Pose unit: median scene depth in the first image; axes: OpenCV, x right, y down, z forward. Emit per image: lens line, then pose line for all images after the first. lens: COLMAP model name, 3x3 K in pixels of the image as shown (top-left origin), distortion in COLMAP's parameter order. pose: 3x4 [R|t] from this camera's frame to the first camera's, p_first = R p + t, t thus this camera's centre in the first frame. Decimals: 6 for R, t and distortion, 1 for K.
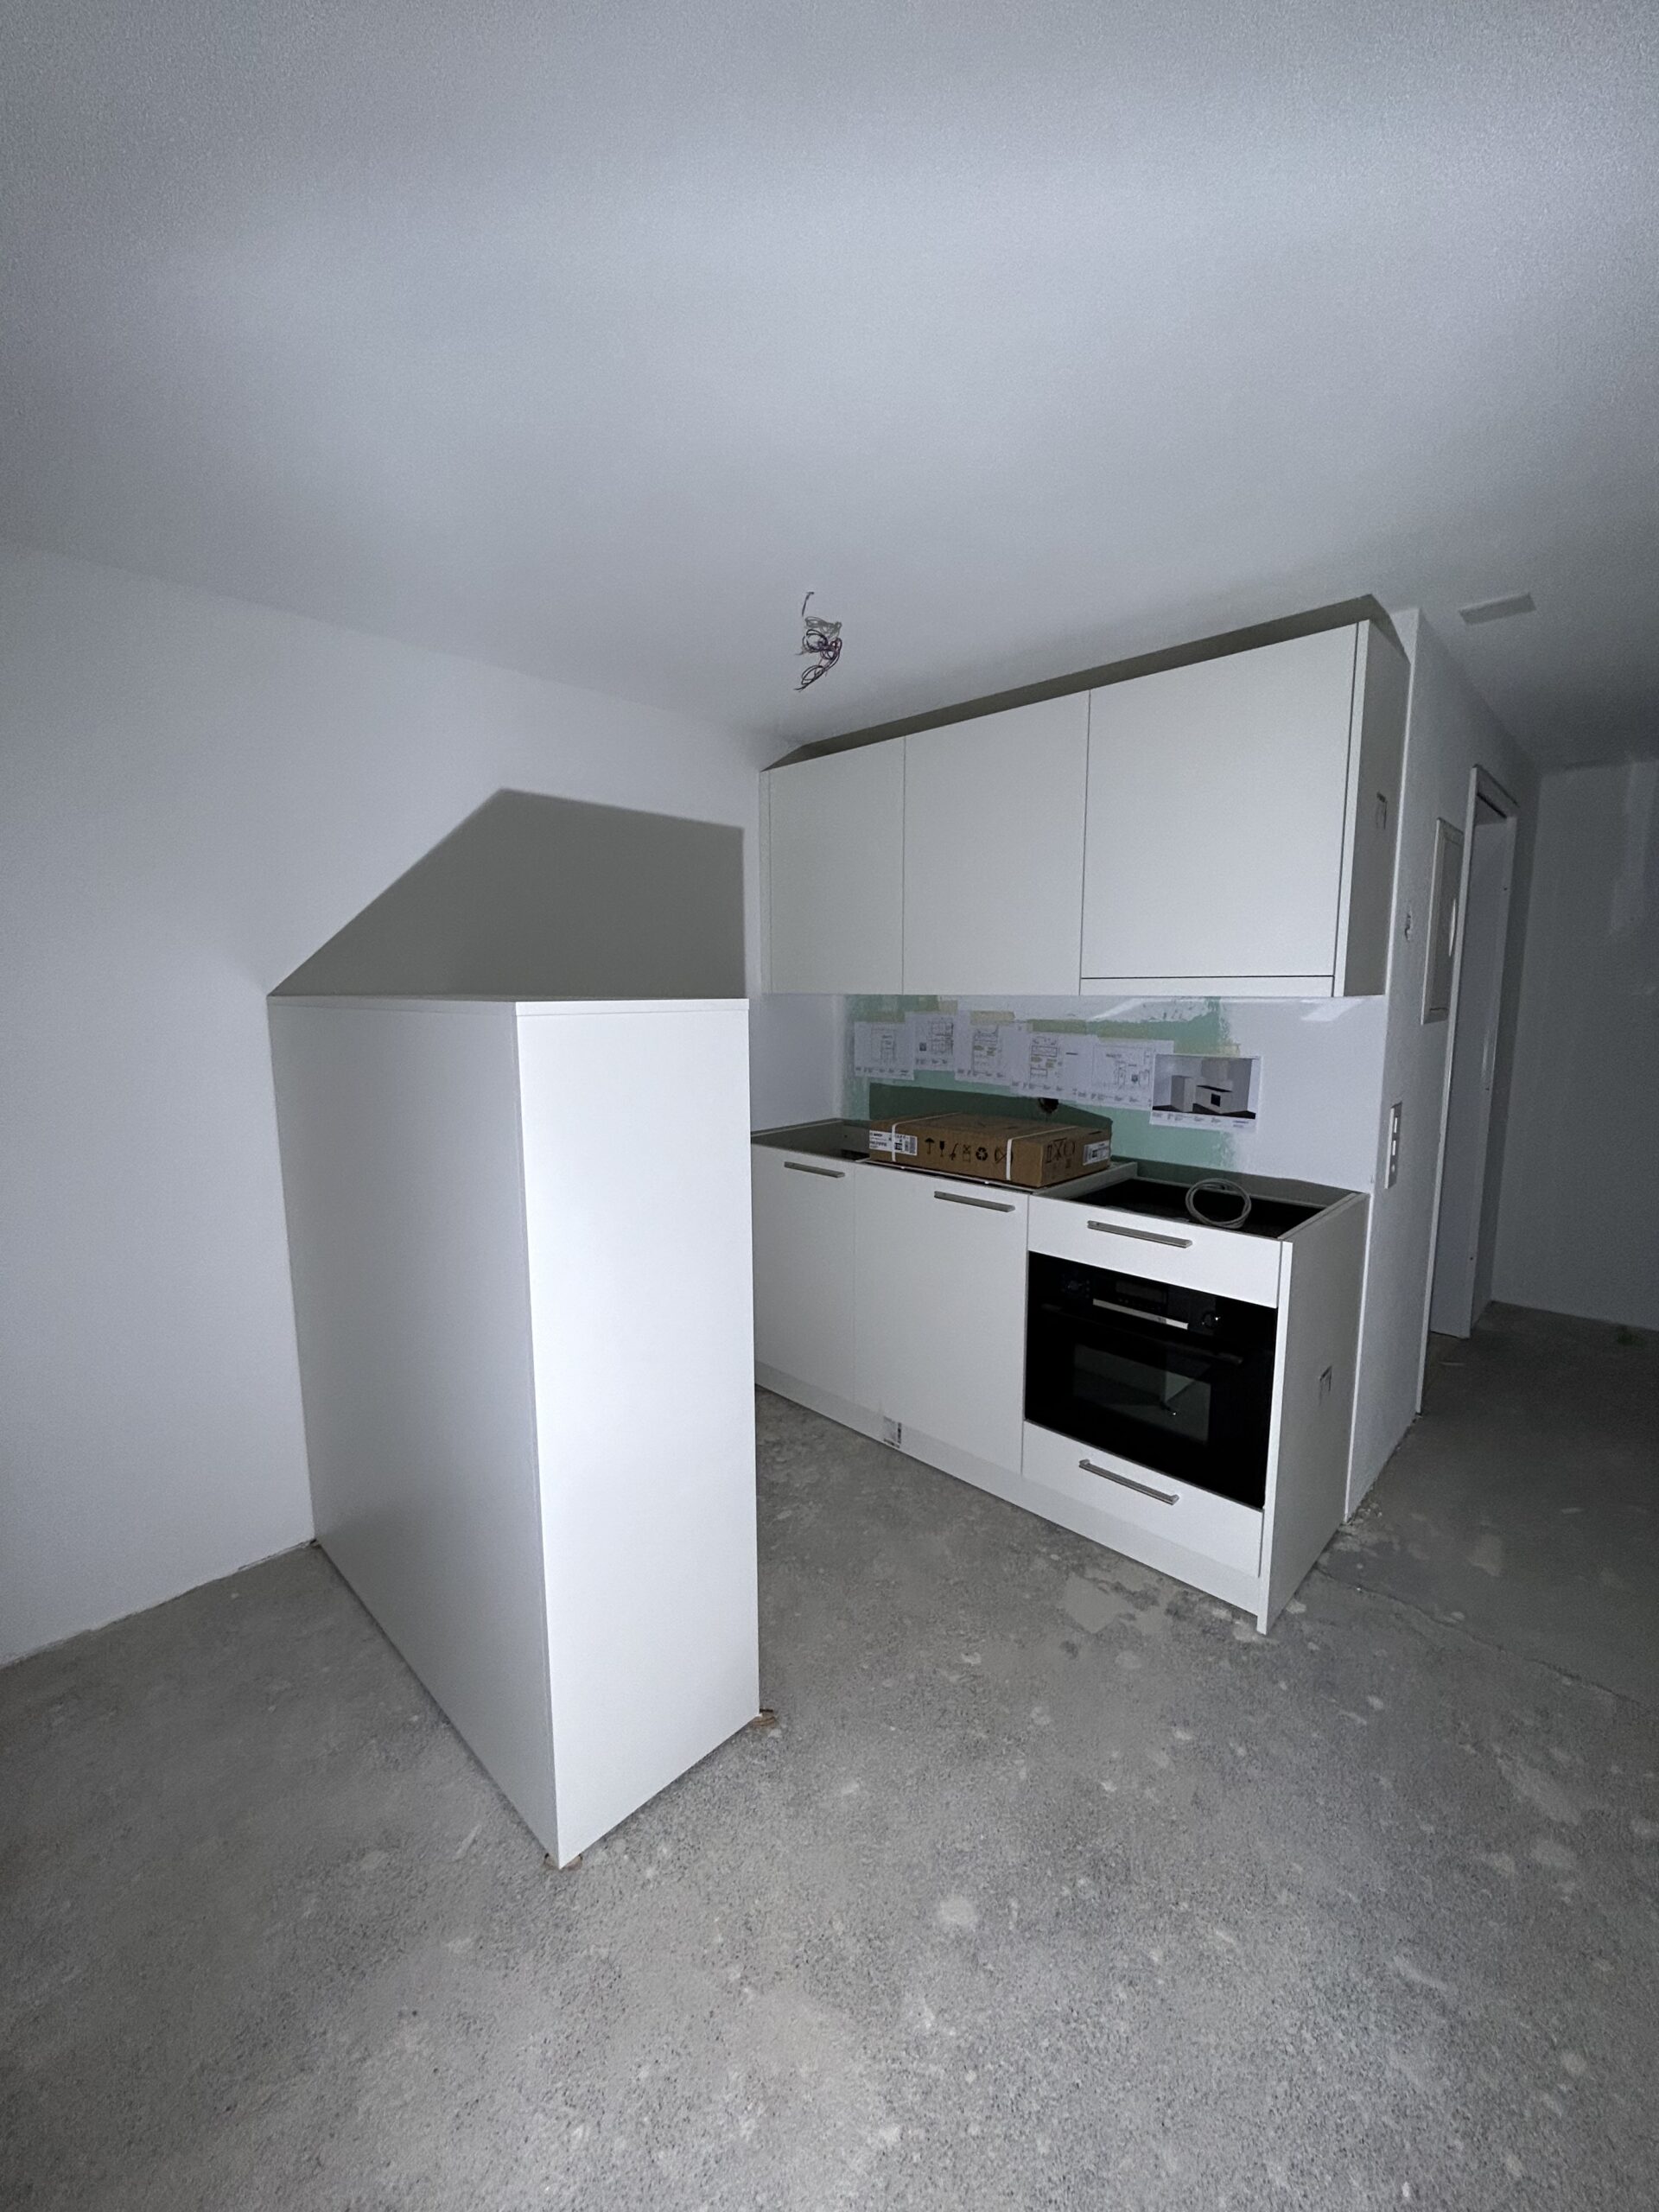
lens RADIAL K [[864.8, 0, 829.5], [0, 864.8, 1106.0], [0, 0, 1]] dist [-0.000955, -0.000001]
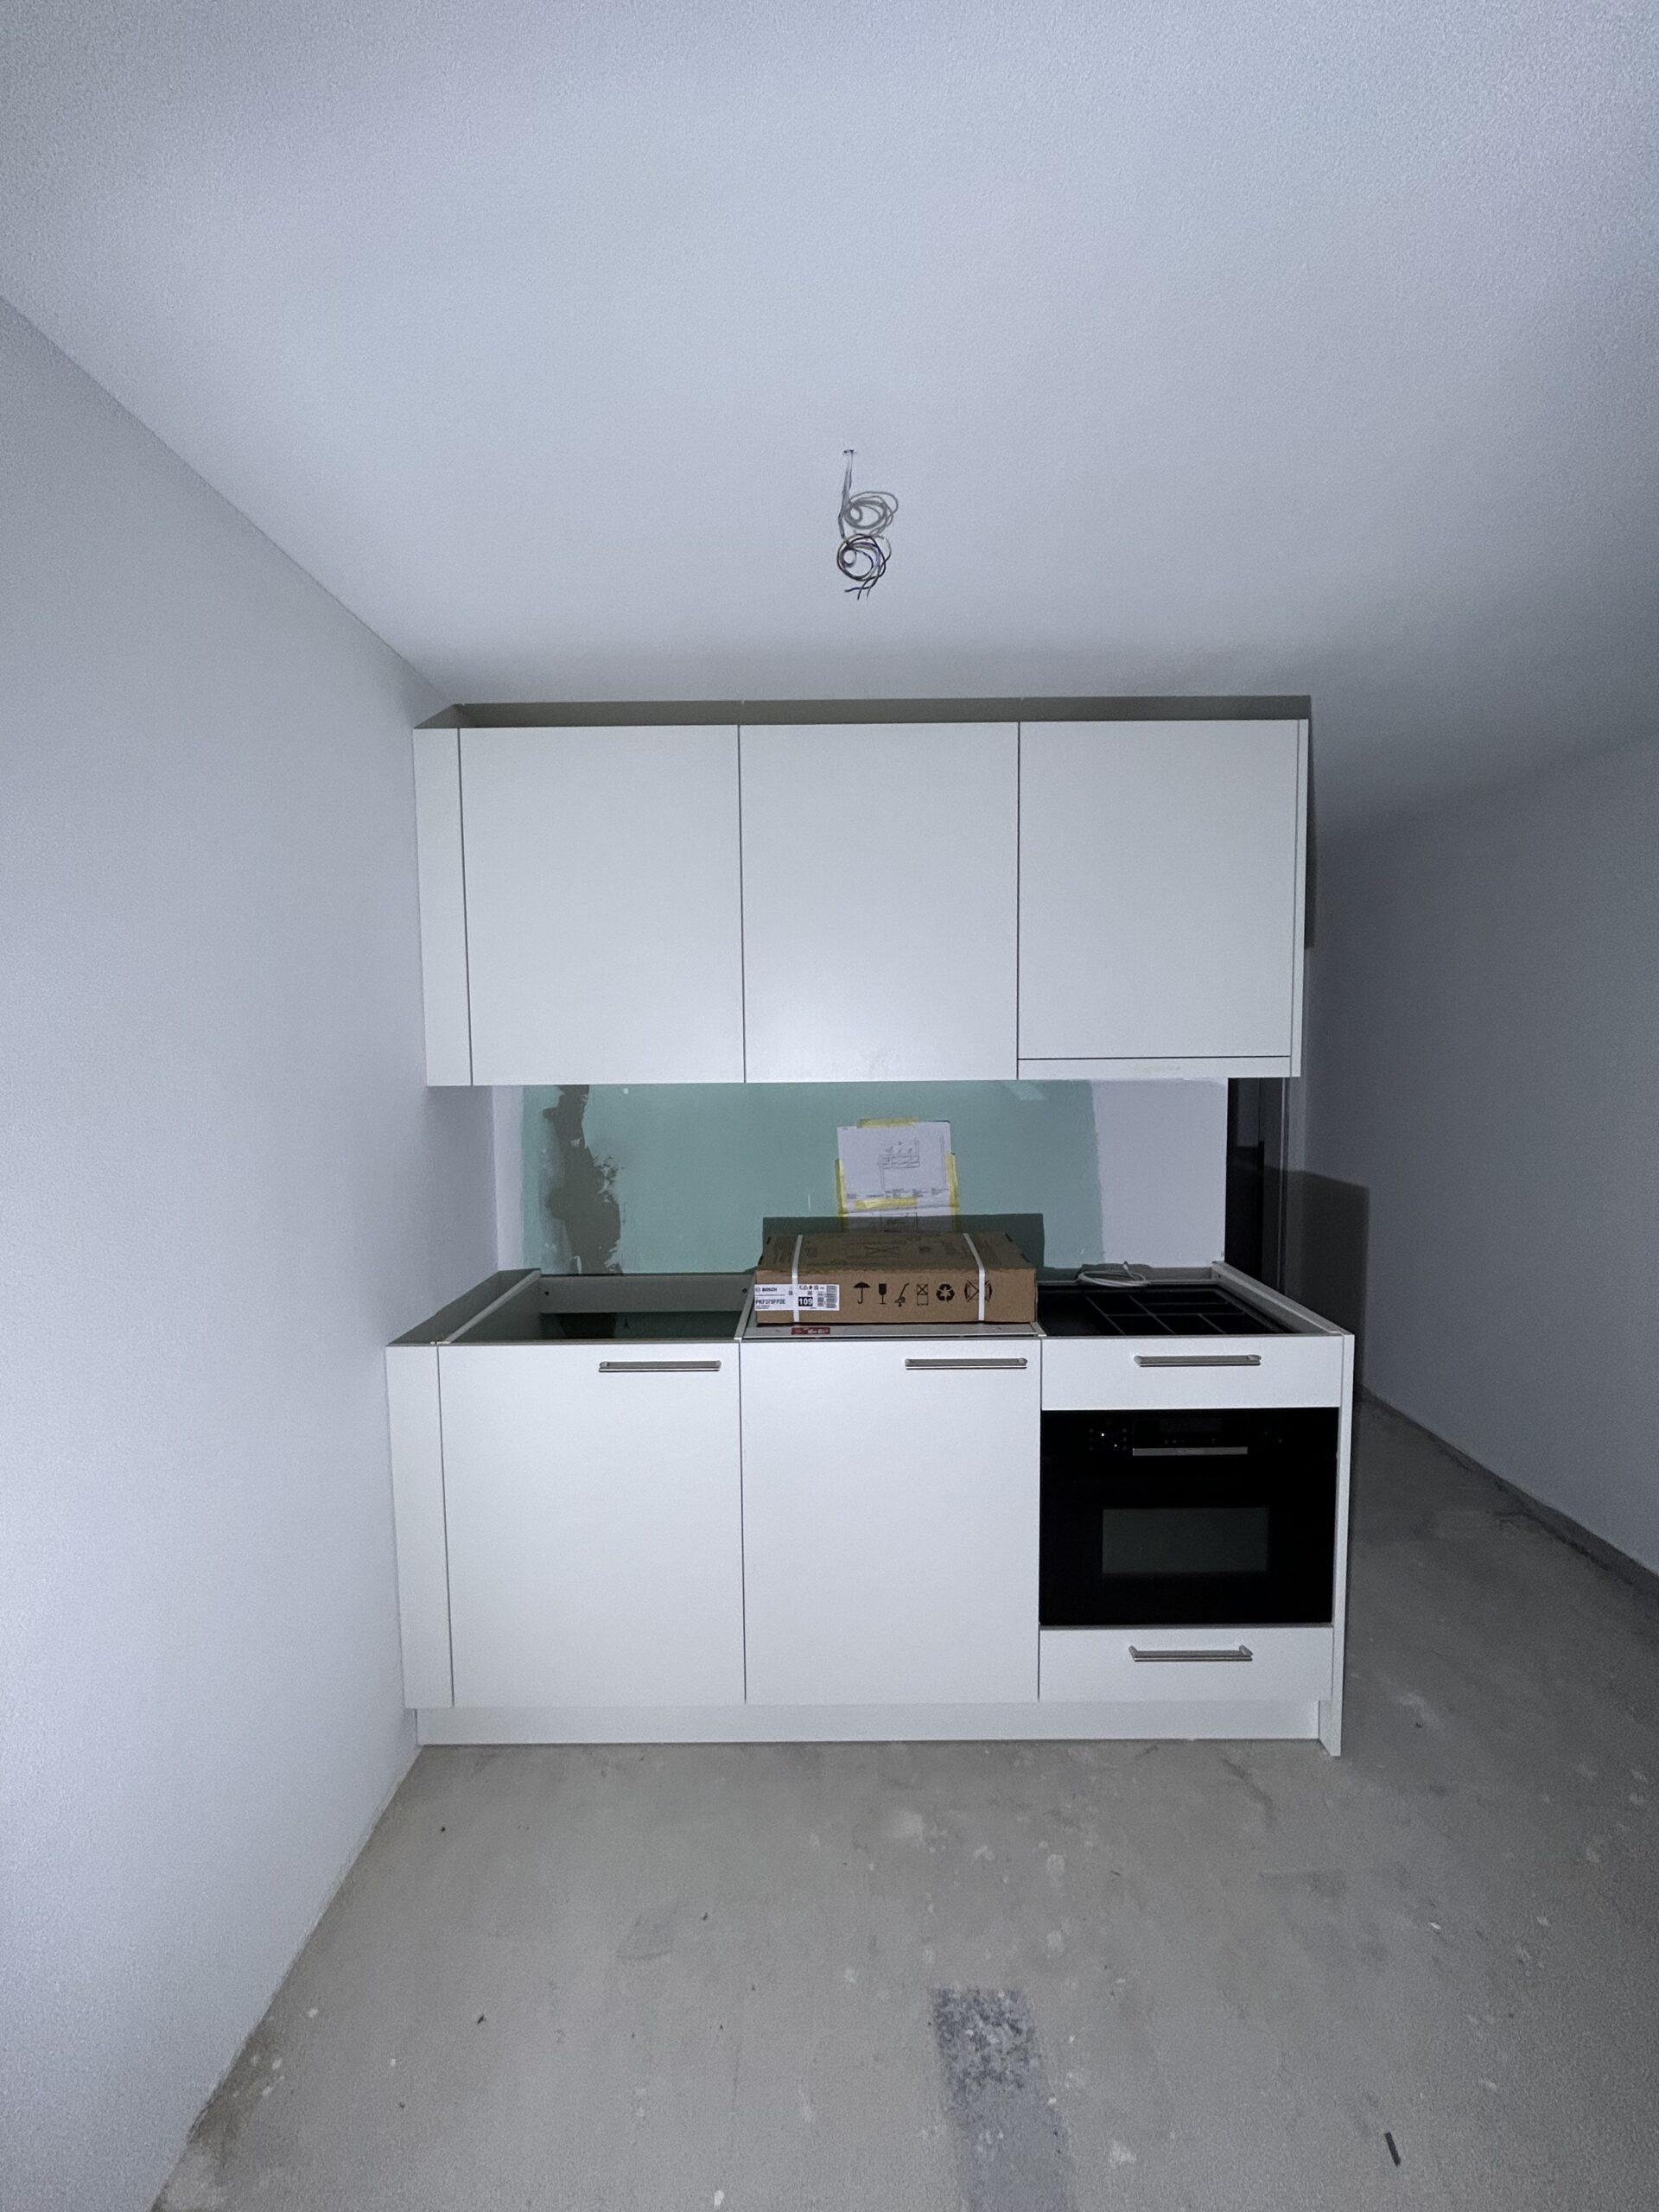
lens RADIAL K [[864.8, 0, 829.5], [0, 864.8, 1106.0], [0, 0, 1]] dist [-0.000955, -0.000001]
pose [[0.722978, -0.051844, 0.688924, -0.405055], [0.096397, 0.994996, -0.026286, -0.095725], [-0.684113, 0.085414, 0.724357, 0.514948]]
